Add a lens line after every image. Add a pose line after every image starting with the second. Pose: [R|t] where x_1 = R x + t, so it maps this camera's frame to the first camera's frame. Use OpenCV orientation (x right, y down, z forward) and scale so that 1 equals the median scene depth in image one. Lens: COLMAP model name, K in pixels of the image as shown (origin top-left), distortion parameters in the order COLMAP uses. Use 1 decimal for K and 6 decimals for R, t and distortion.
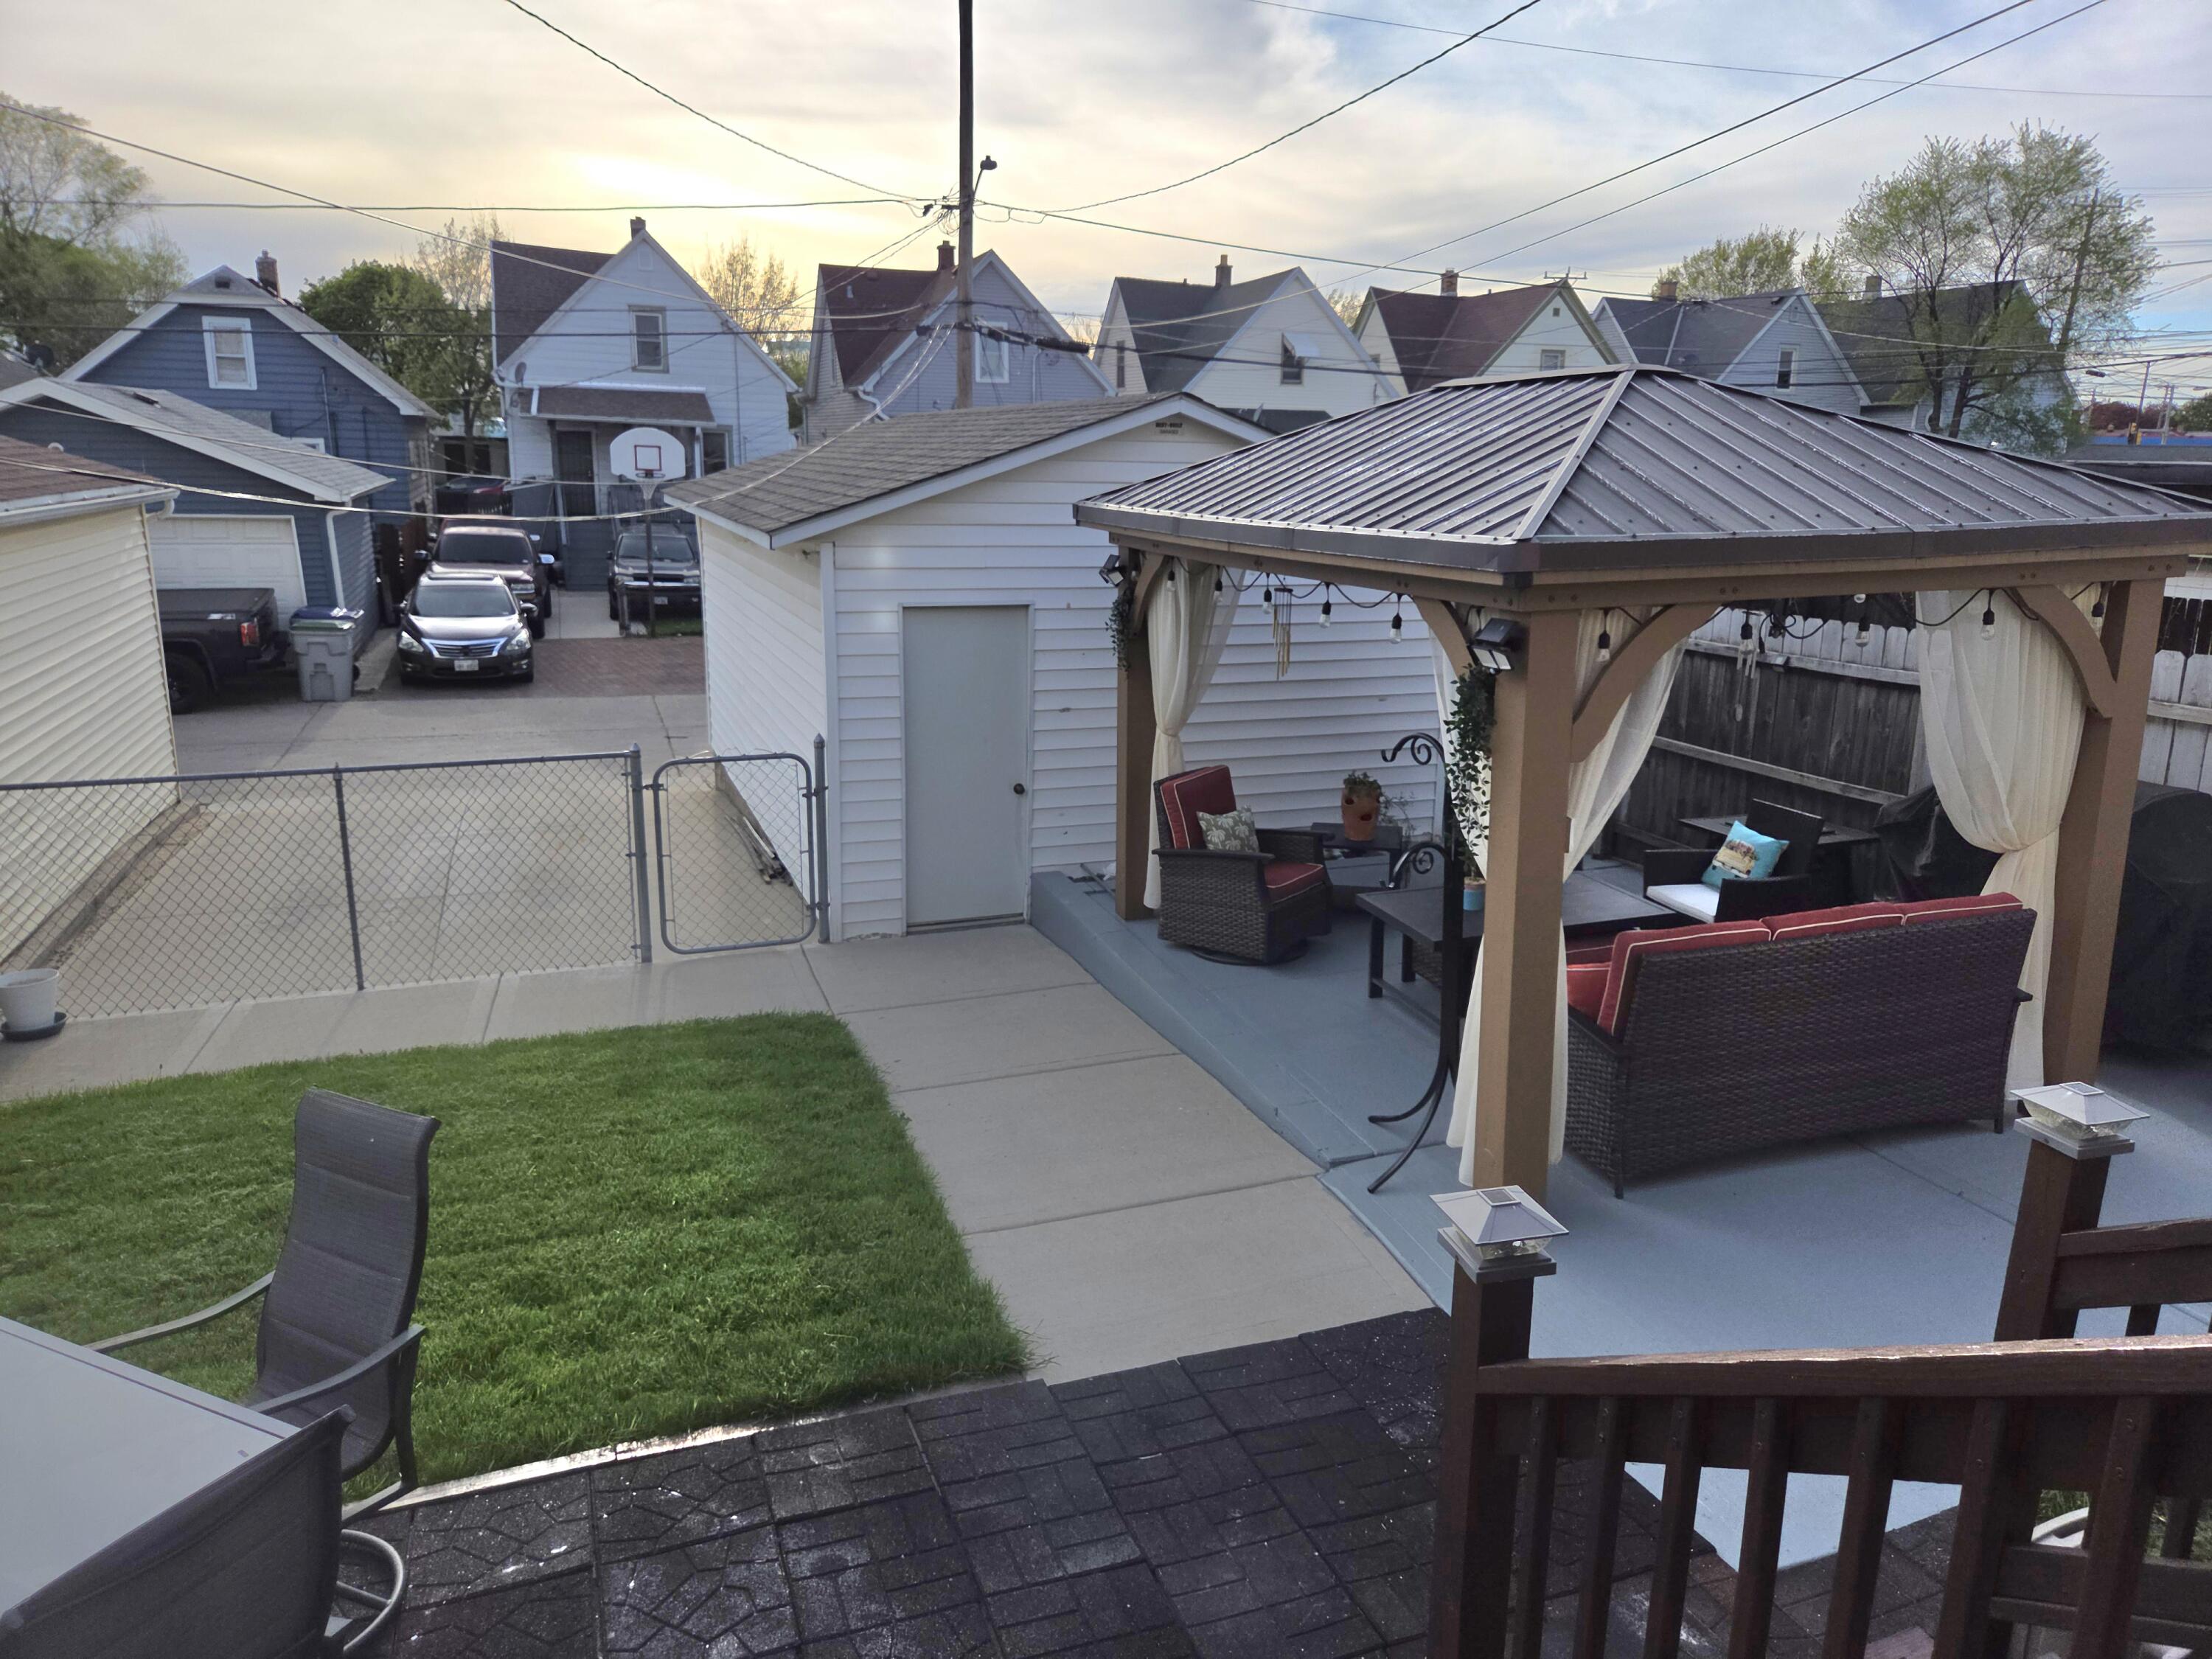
lens RADIAL K [[1451.9, 0, 1127.8], [0, 1451.9, 829.7], [0, 0, 1]] dist [0.058809, -0.052842]
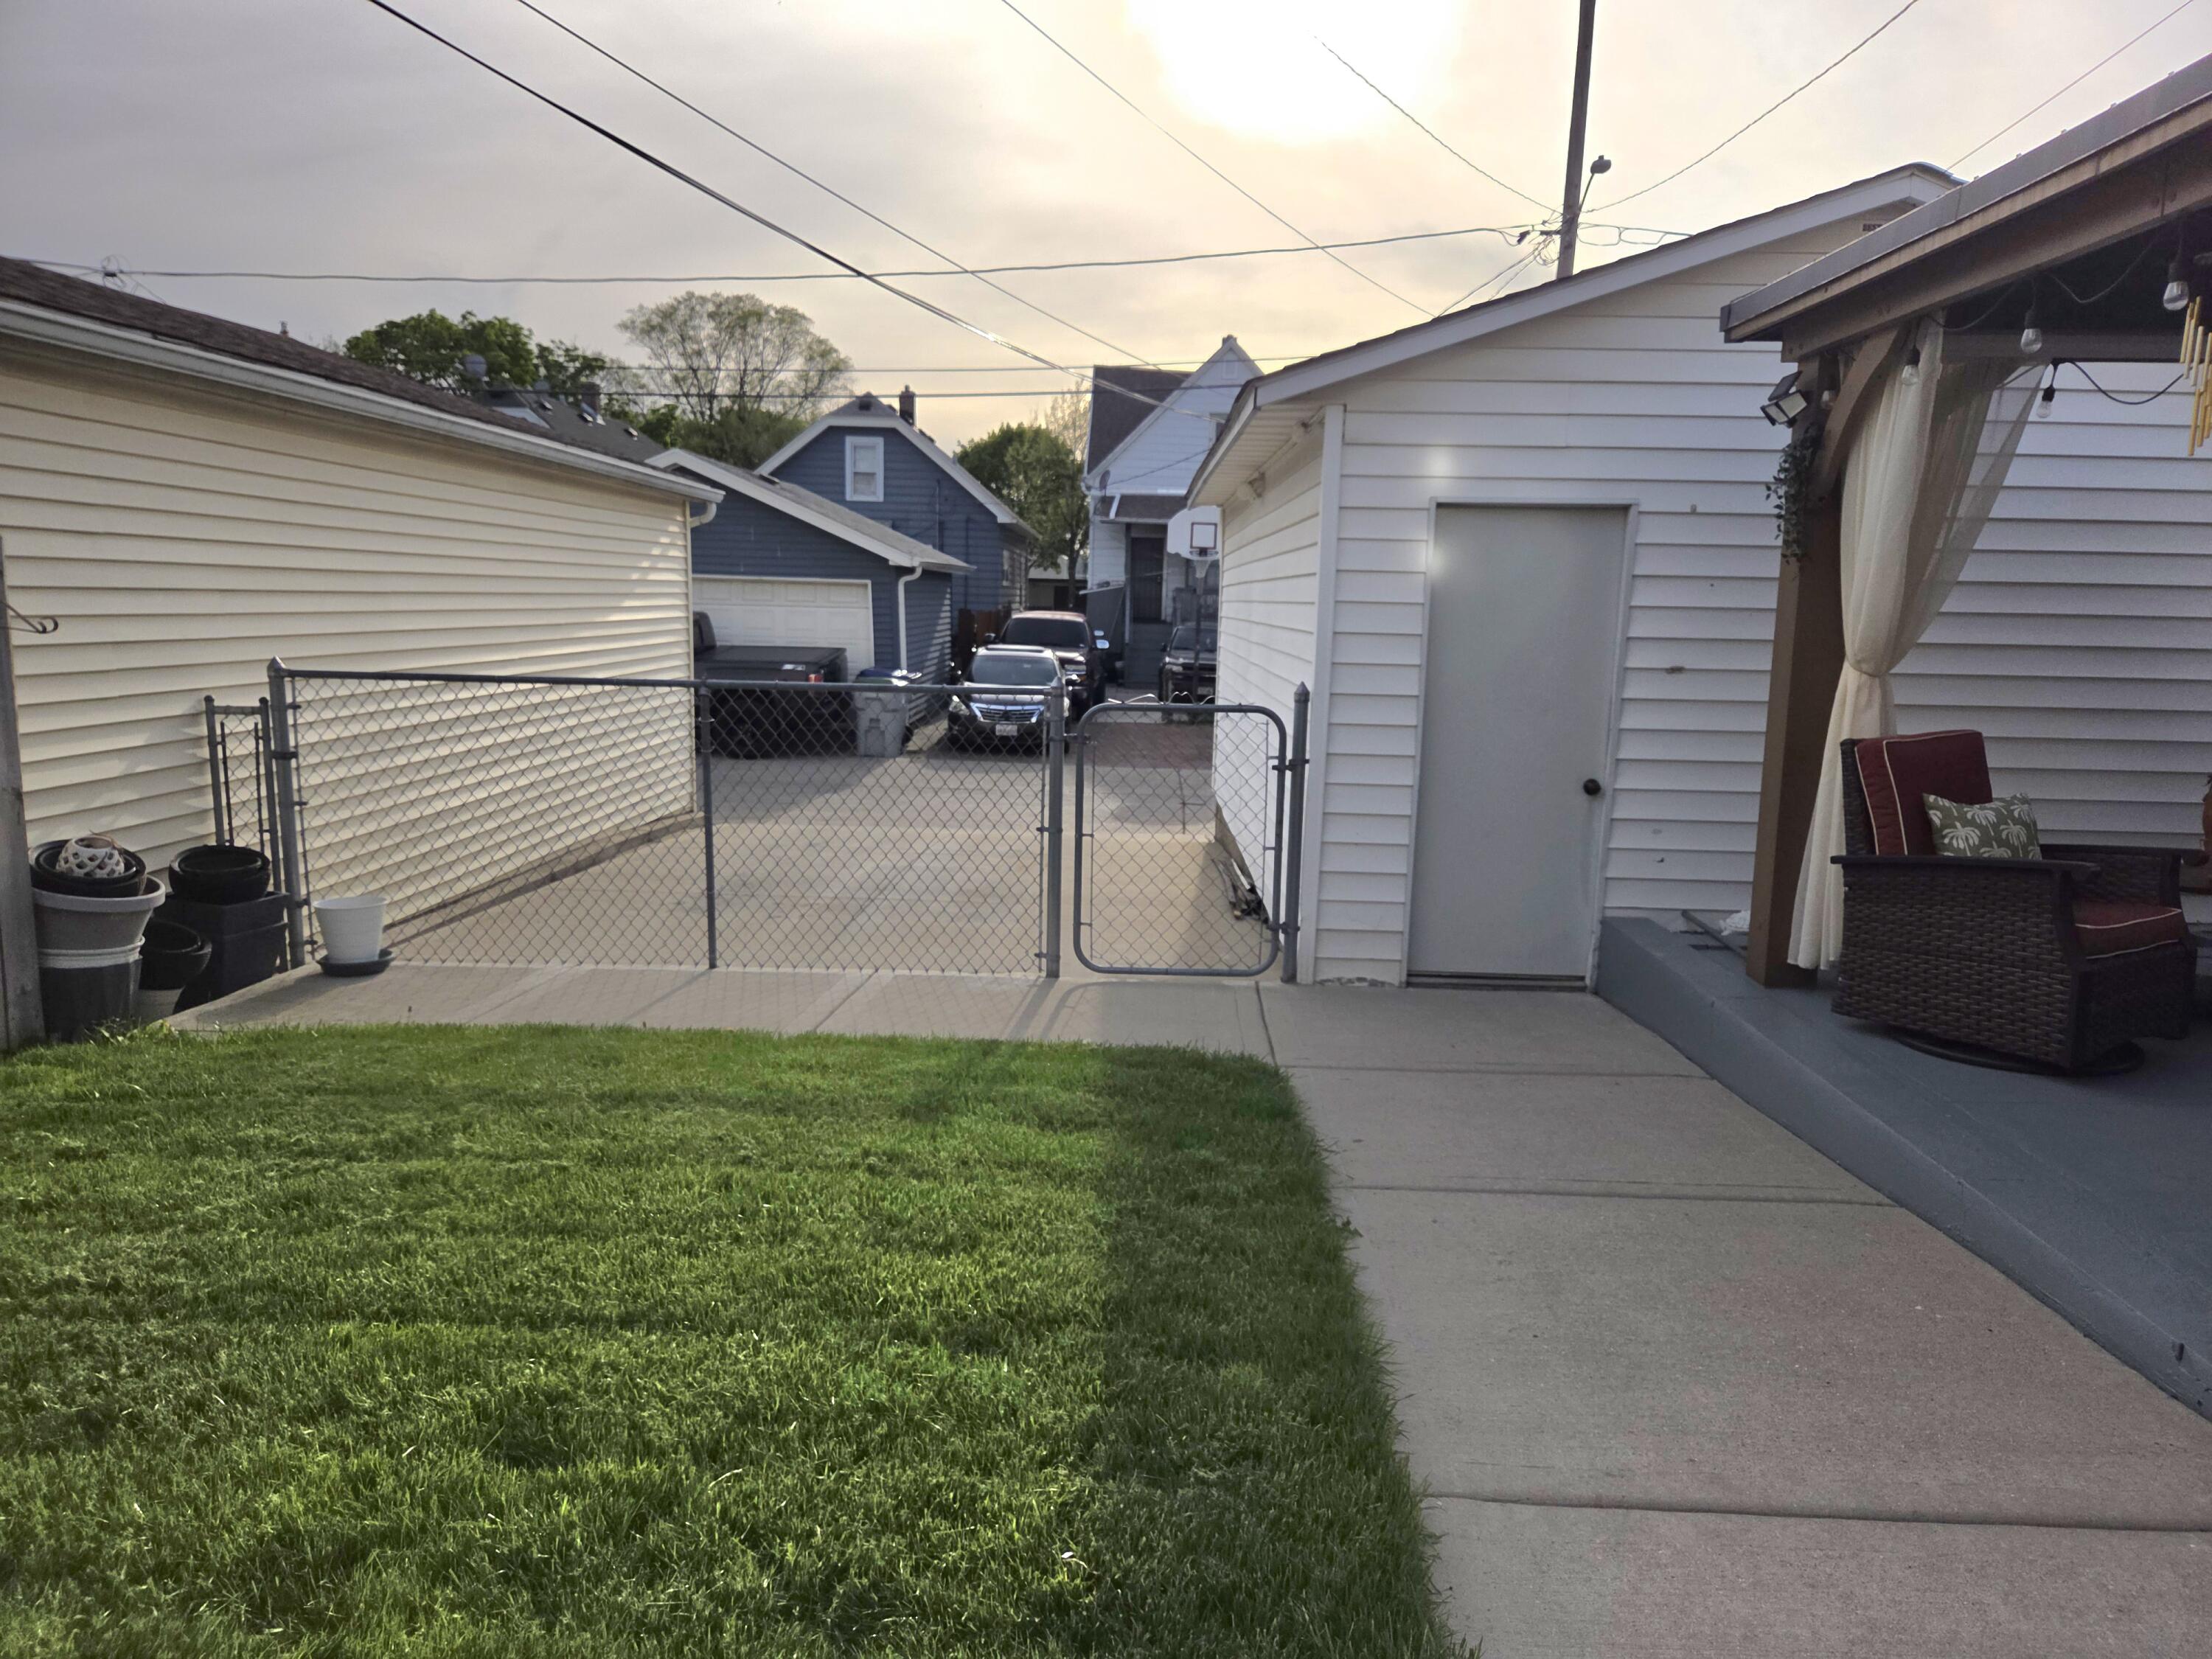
lens RADIAL K [[1446.9, 0, 1116.9], [0, 1446.9, 832.3], [0, 0, 1]] dist [0.099158, -0.100482]
pose [[0.925812, 0.057873, -0.373526, -0.026678], [-0.094990, 0.992118, -0.081724, 0.074638], [0.365853, 0.111142, 0.924013, 0.321204]]
